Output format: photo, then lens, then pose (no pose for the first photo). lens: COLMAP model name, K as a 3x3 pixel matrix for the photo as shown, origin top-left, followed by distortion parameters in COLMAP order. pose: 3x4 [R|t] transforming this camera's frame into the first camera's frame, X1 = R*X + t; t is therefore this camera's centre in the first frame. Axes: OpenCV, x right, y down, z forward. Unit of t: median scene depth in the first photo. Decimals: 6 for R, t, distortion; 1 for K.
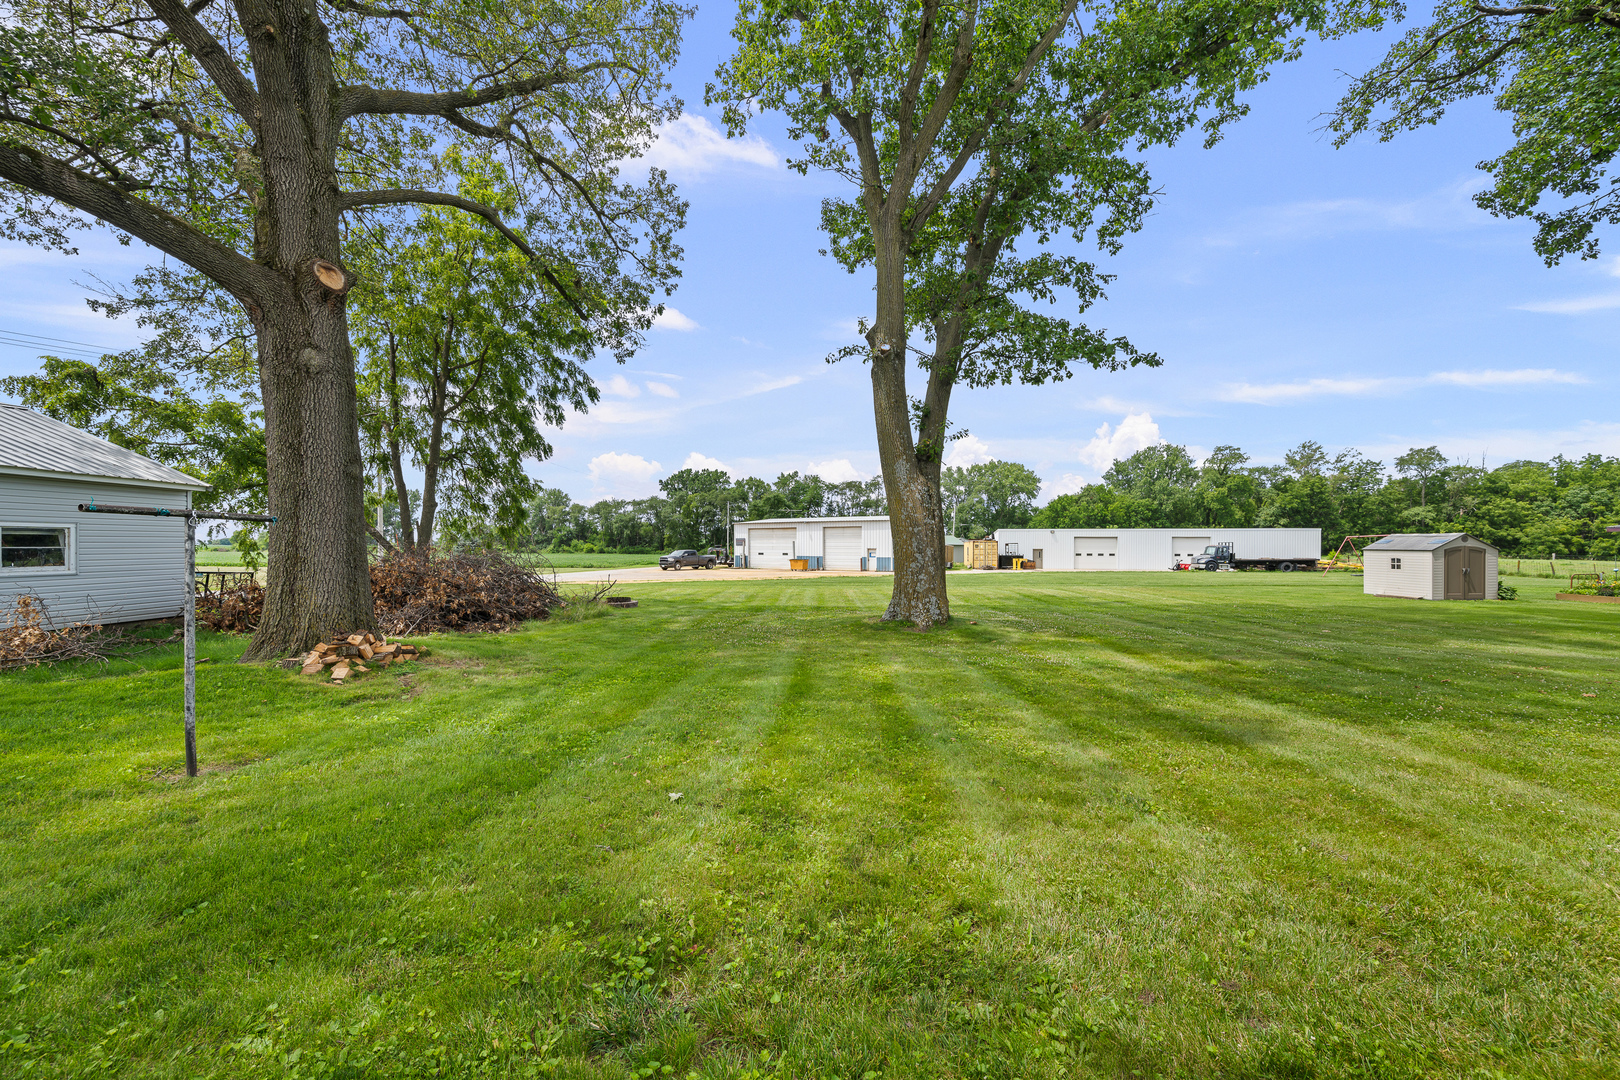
lens RADIAL K [[634.8, 0, 810.0], [0, 634.8, 540.0], [0, 0, 1]] dist [-0.001357, -0.000231]
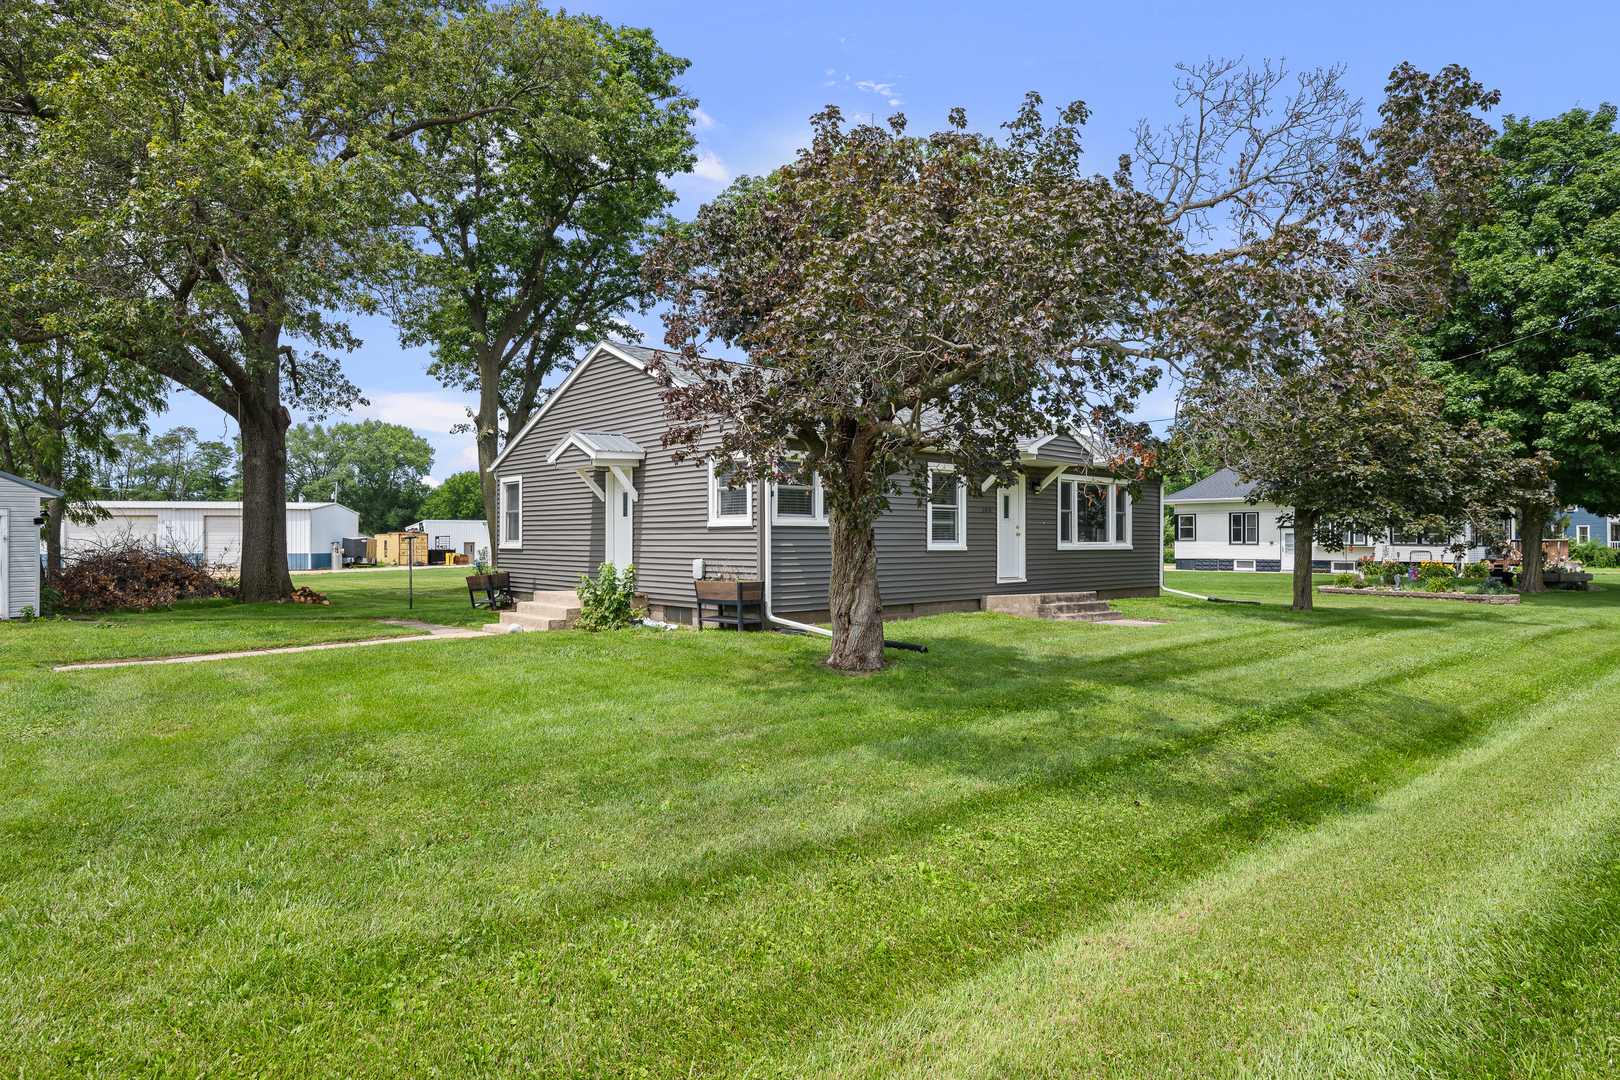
lens RADIAL K [[915.6, 0, 810.0], [0, 915.6, 540.0], [0, 0, 1]] dist [0.000920, 0.000802]
pose [[0.721112, -0.004850, 0.692801, -0.111518], [-0.004720, 0.999918, 0.011913, -0.004001], [-0.692802, -0.011861, 0.721030, -0.161410]]
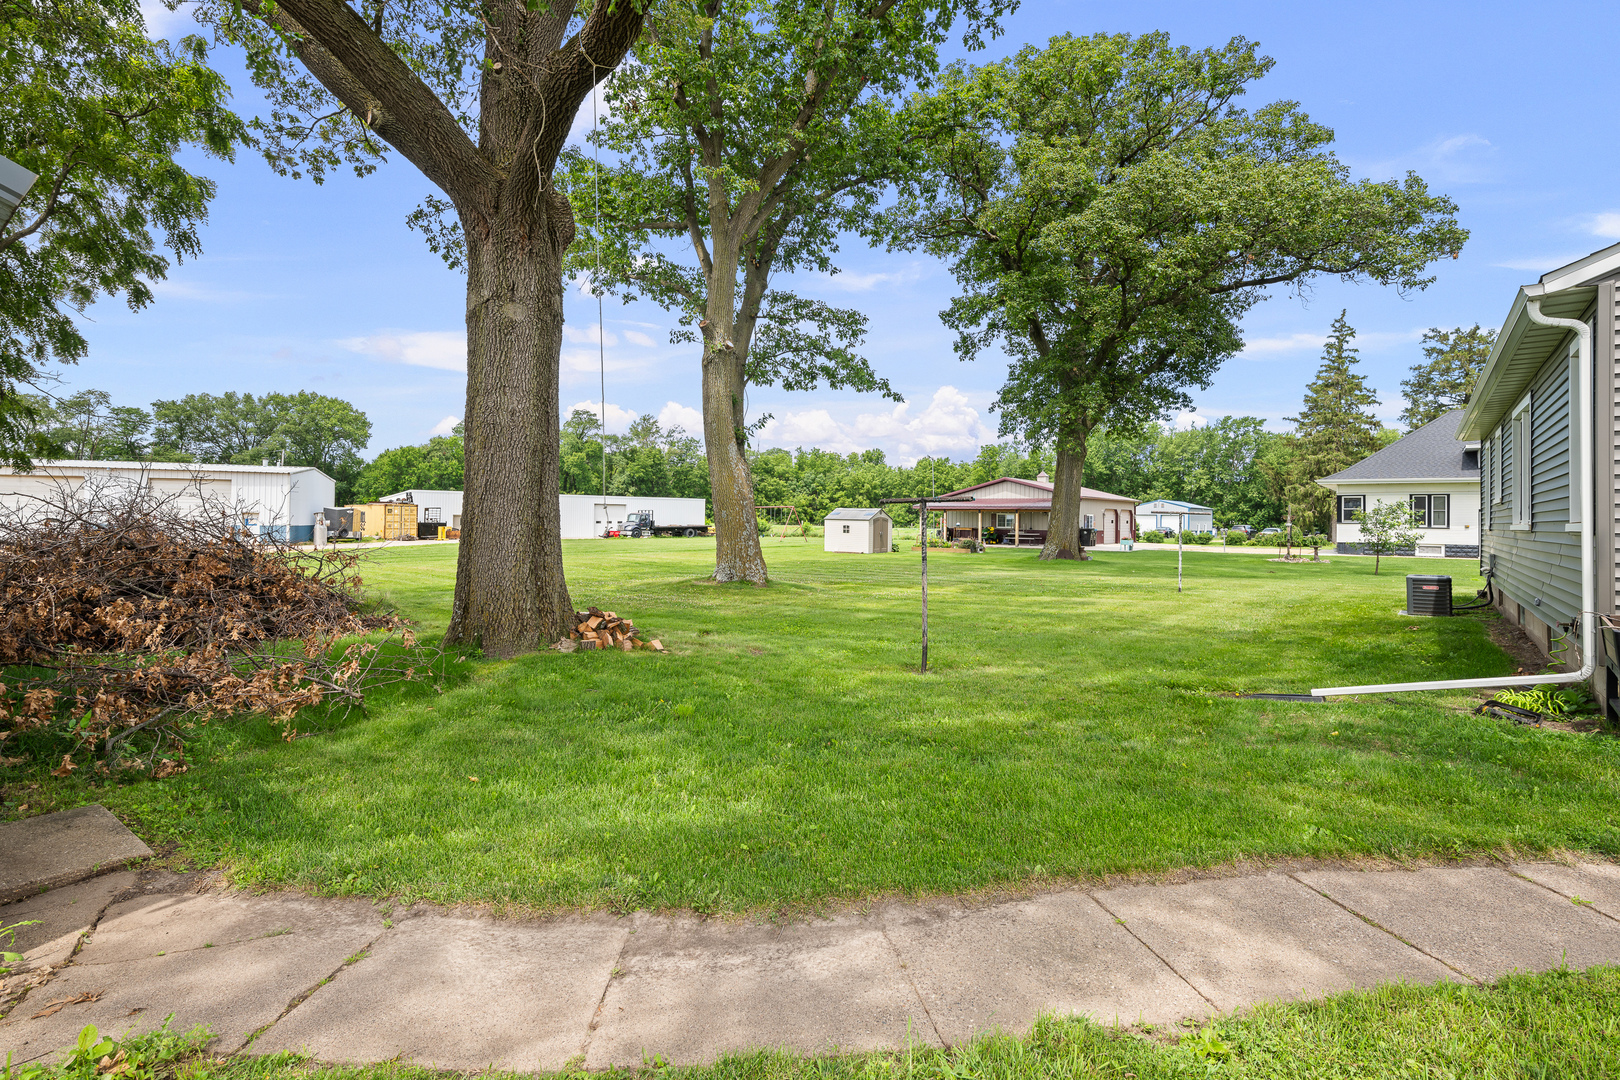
lens RADIAL K [[770.7, 0, 816.1], [0, 770.7, 502.8], [0, 0, 1]] dist [-0.001586, -0.000696]
pose [[0.596401, 0.019953, 0.802439, -0.099793], [-0.019612, 0.999755, -0.010282, -0.000490], [-0.802447, -0.009605, 0.596646, 0.004327]]
